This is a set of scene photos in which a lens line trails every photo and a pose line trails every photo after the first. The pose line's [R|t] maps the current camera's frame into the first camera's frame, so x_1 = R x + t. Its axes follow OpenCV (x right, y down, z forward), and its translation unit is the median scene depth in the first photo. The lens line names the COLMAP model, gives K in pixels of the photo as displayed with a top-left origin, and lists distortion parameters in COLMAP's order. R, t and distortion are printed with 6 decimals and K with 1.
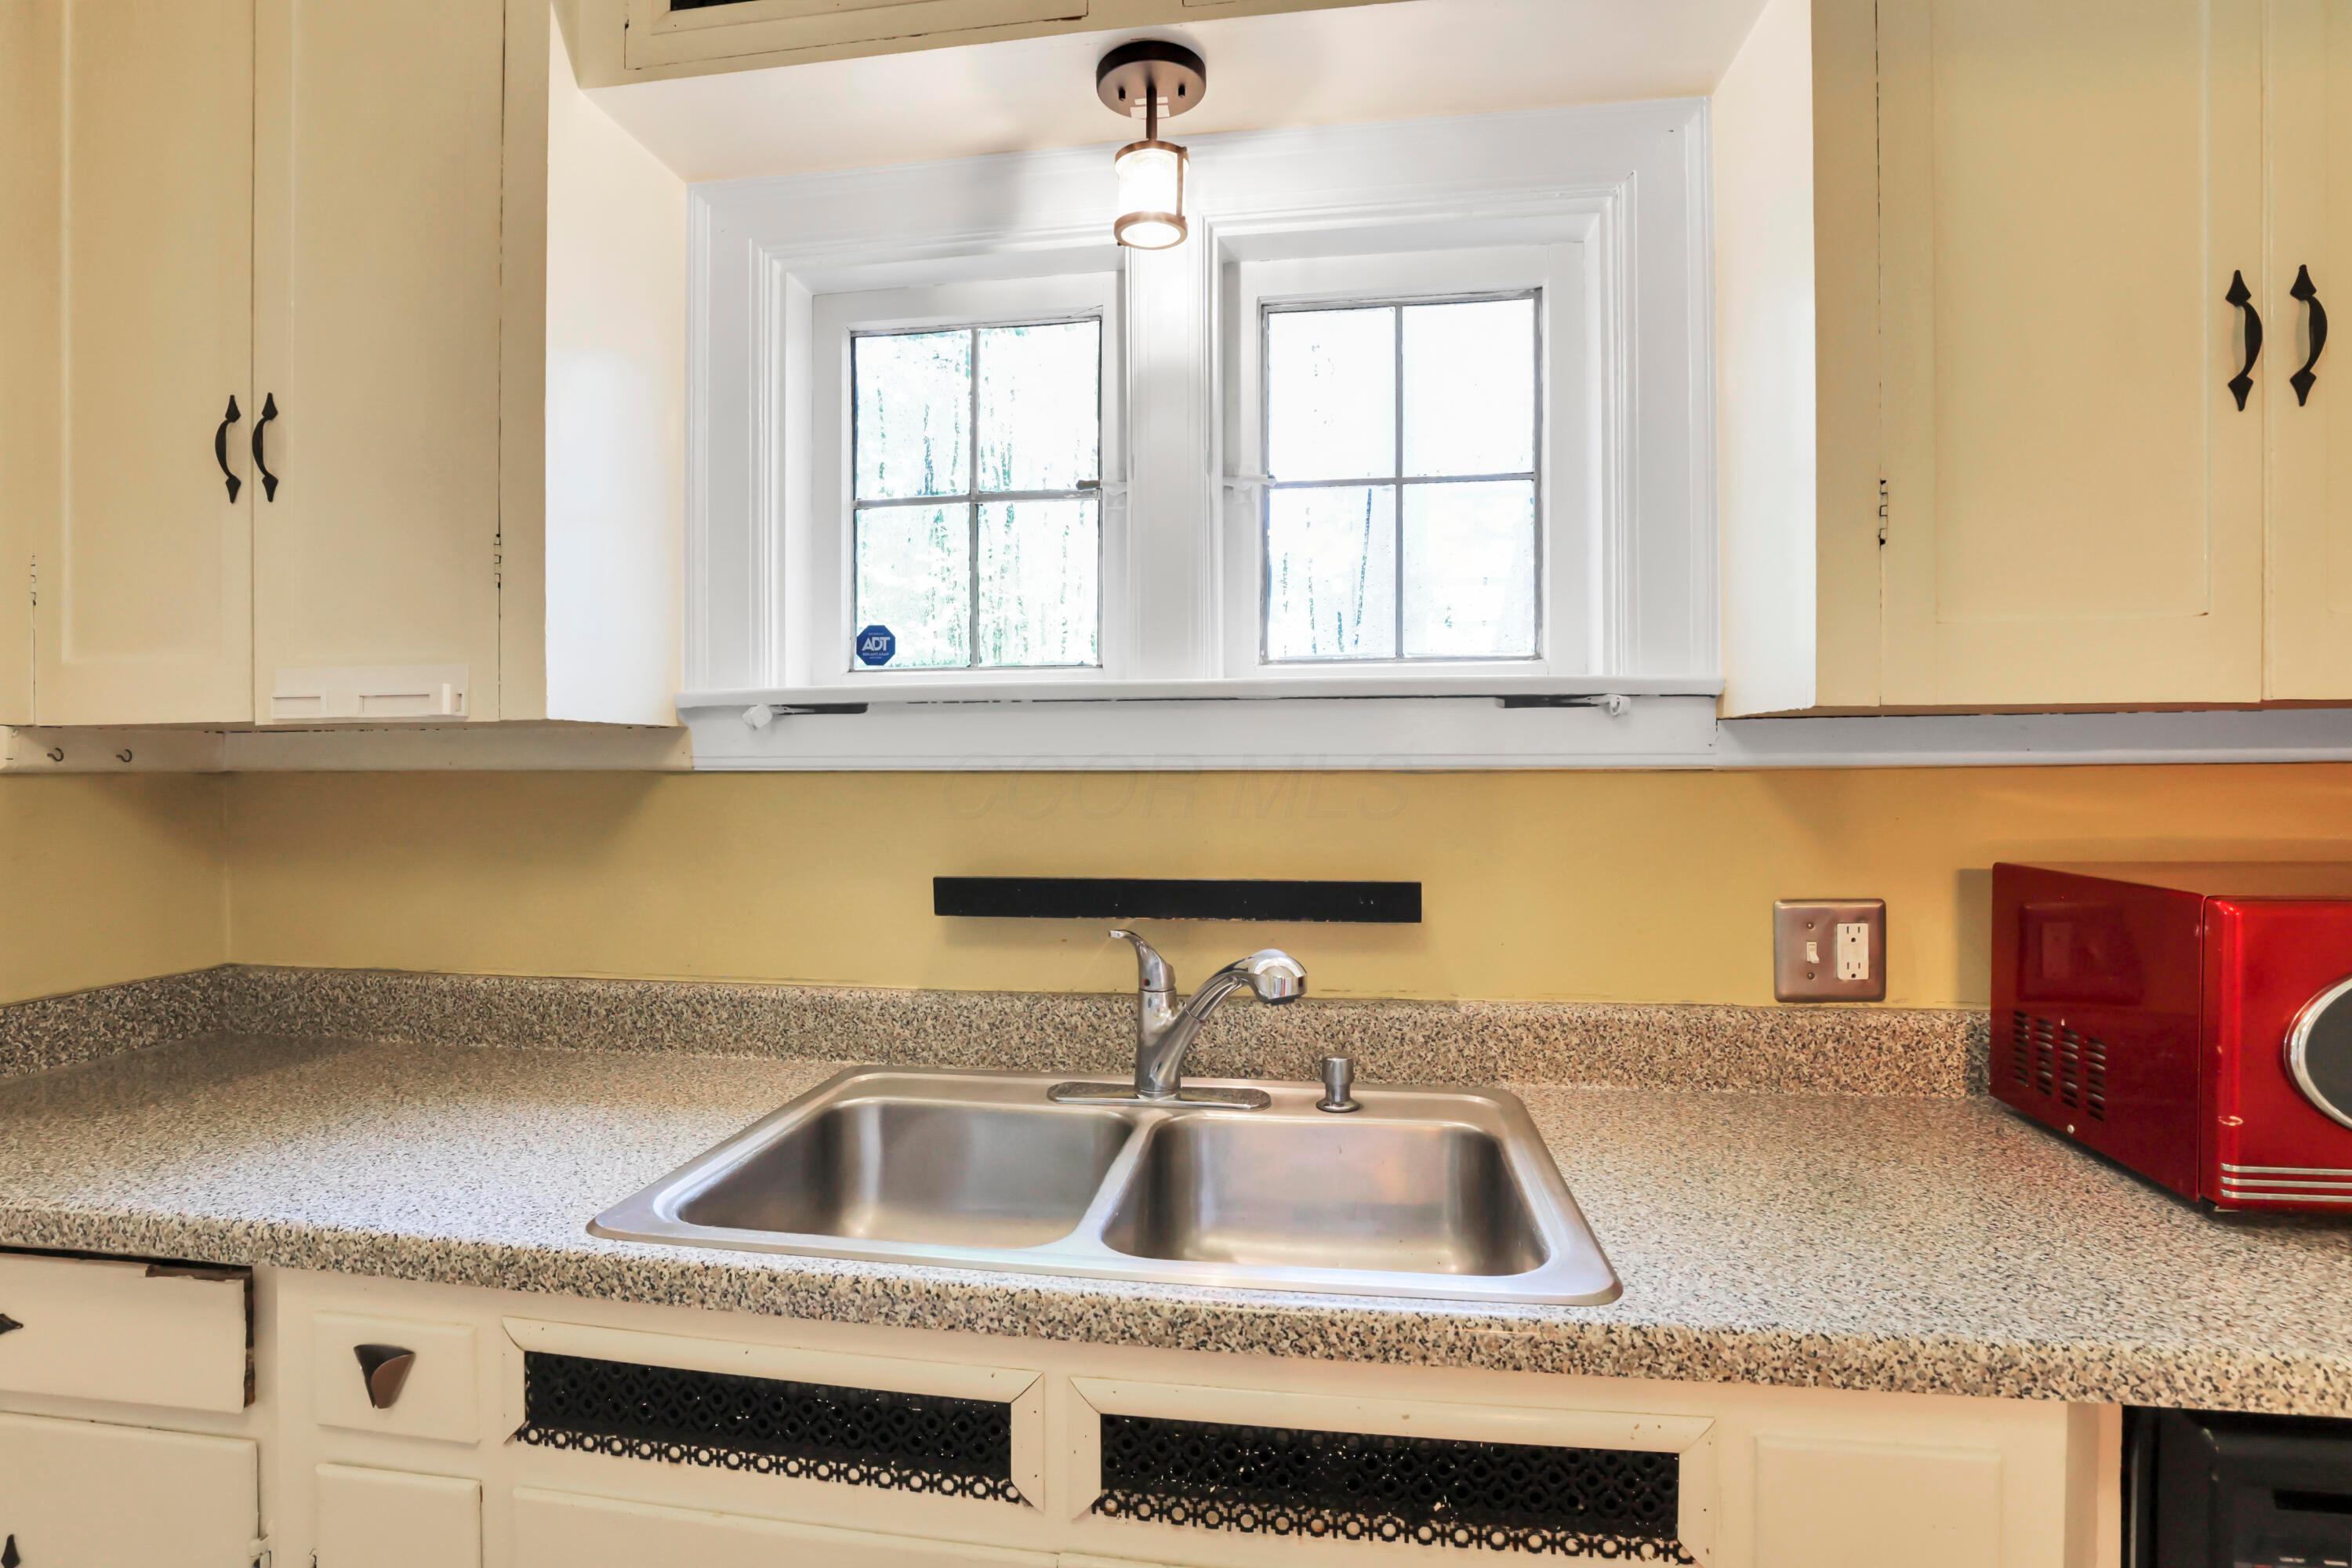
lens RADIAL K [[1131.1, 0, 1094.4], [0, 1131.1, 769.8], [0, 0, 1]] dist [-0.035359, 0.001339]
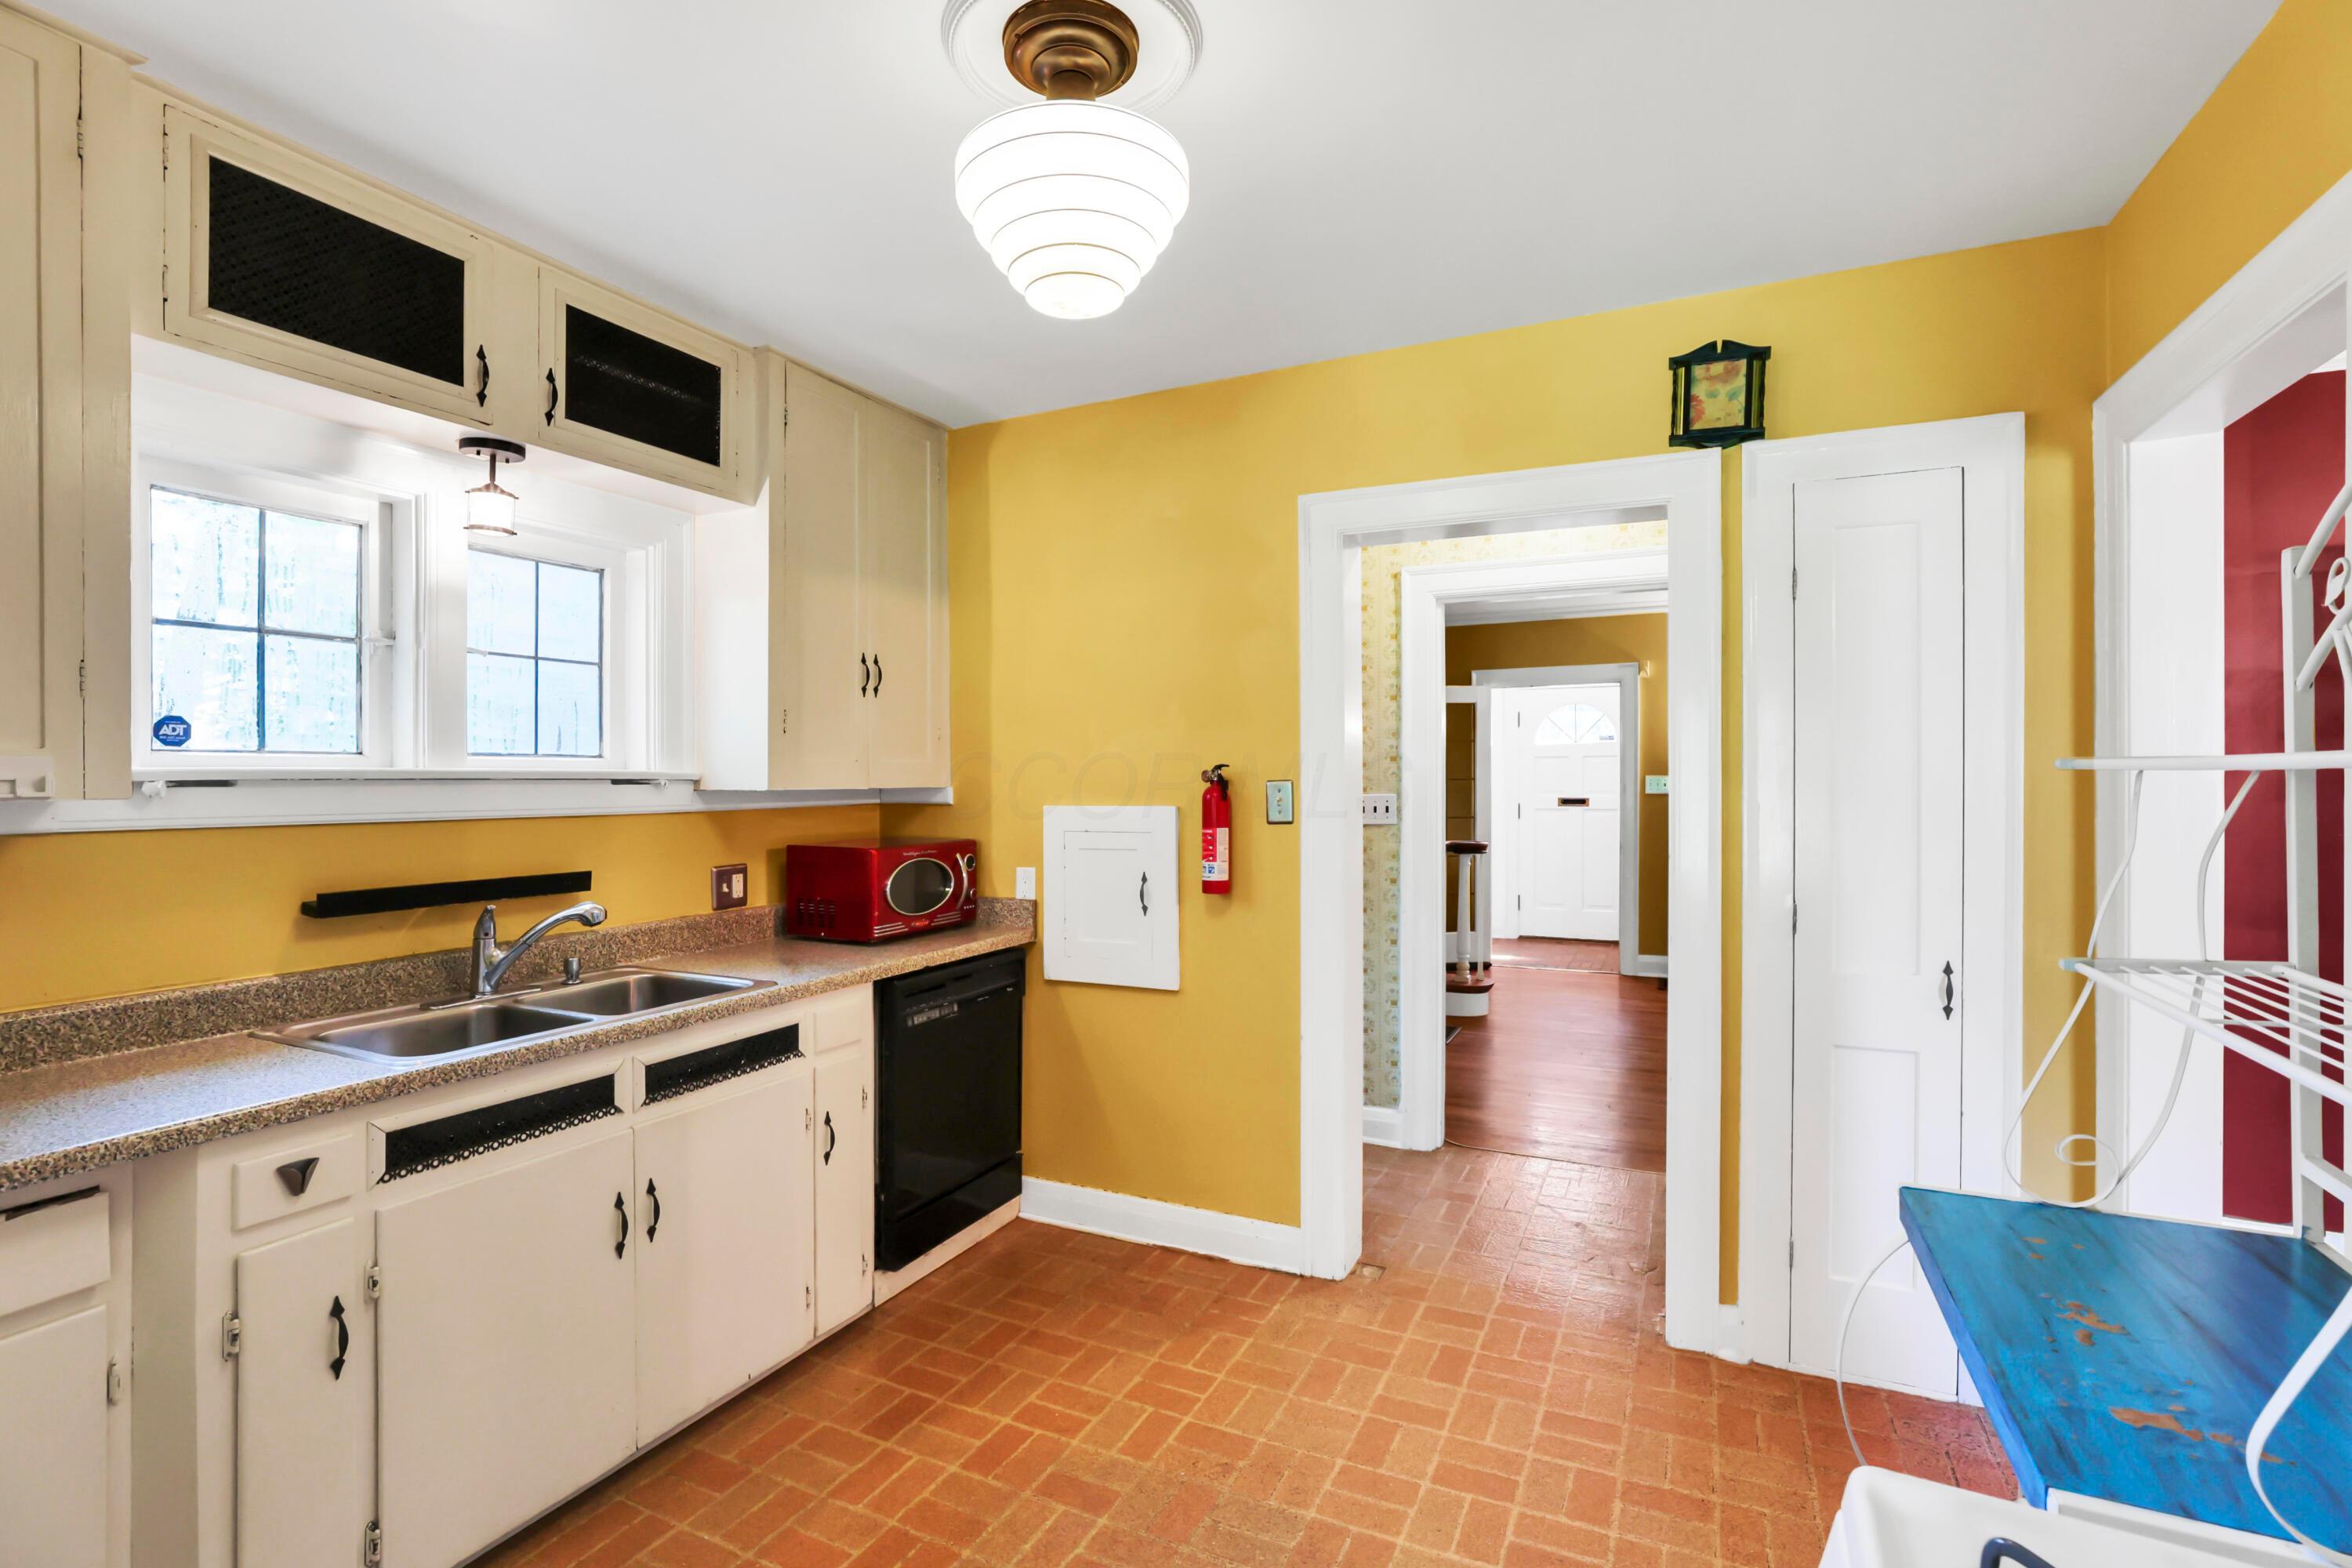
lens RADIAL K [[1131.1, 0, 1094.4], [0, 1131.1, 769.8], [0, 0, 1]] dist [-0.035359, 0.001339]
pose [[0.357404, 0.006975, 0.933924, -1.262774], [0.007512, 0.999918, -0.010343, -0.055319], [-0.933920, 0.010713, 0.357323, -0.573526]]
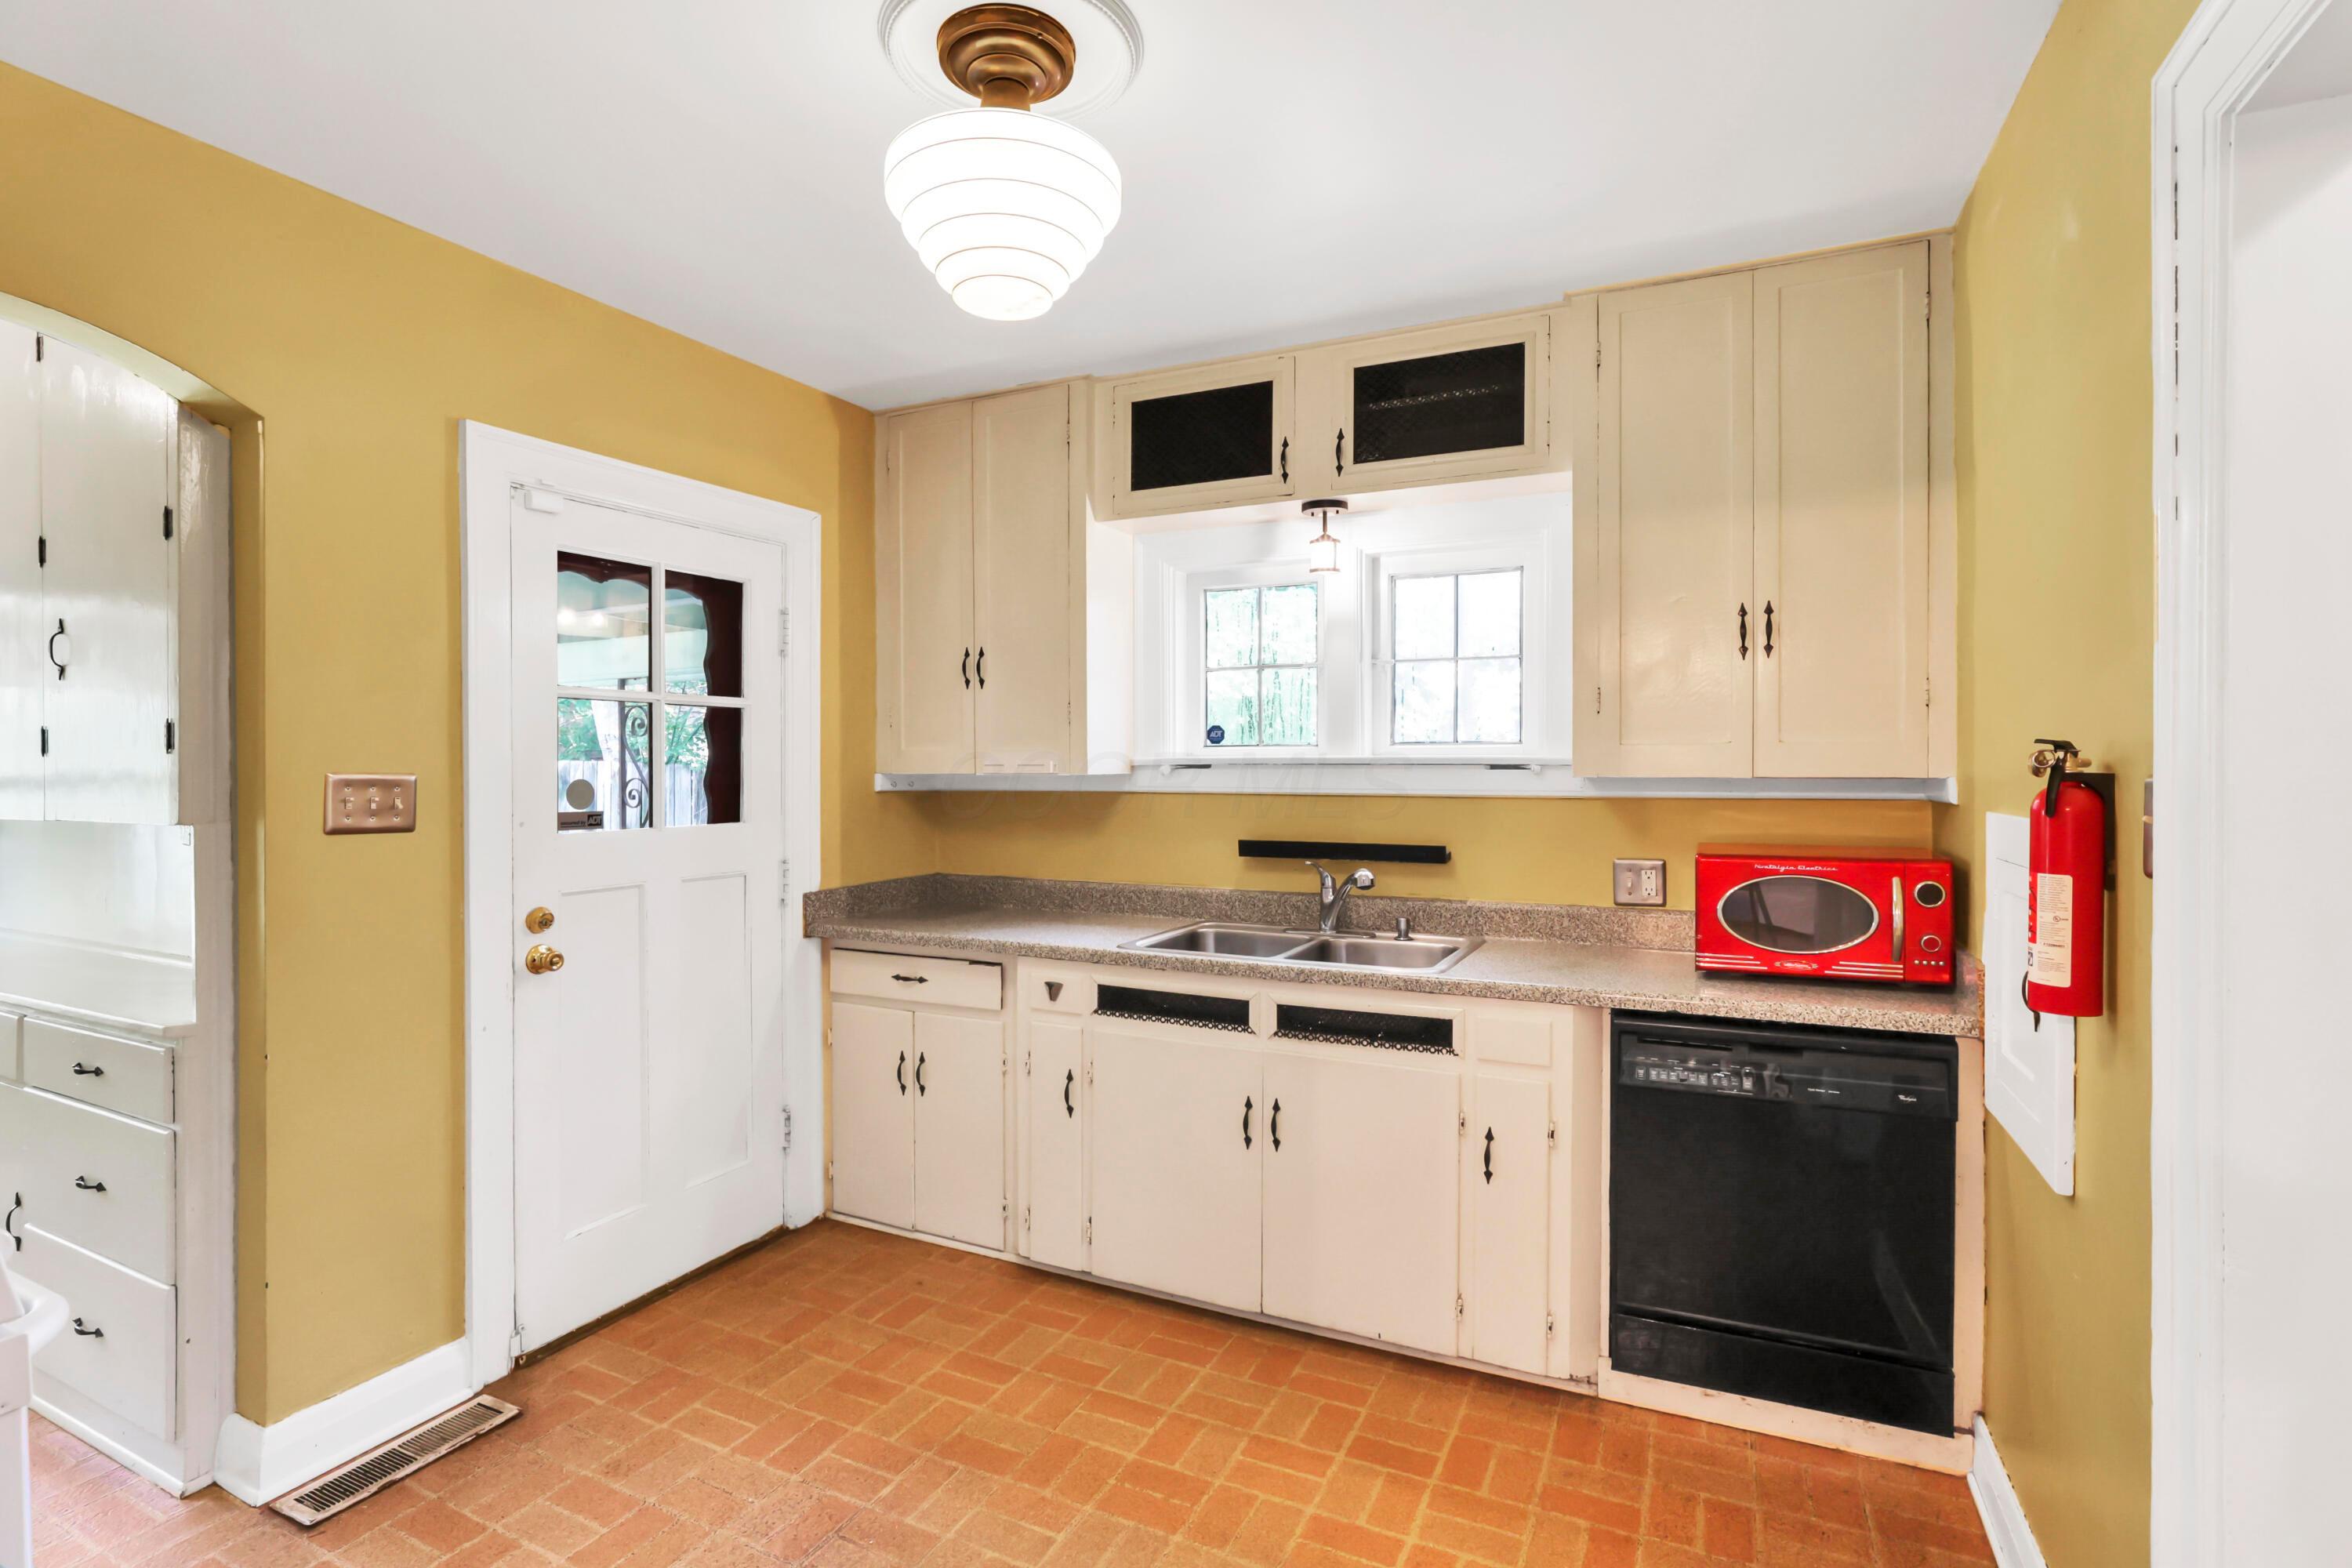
lens RADIAL K [[995.0, 0, 1116.7], [0, 995.0, 761.7], [0, 0, 1]] dist [-0.026480, 0.000053]
pose [[0.952141, -0.000157, -0.305660, 0.263972], [-0.001245, 0.999990, -0.004392, -0.061318], [0.305658, 0.004562, 0.952131, -1.107679]]
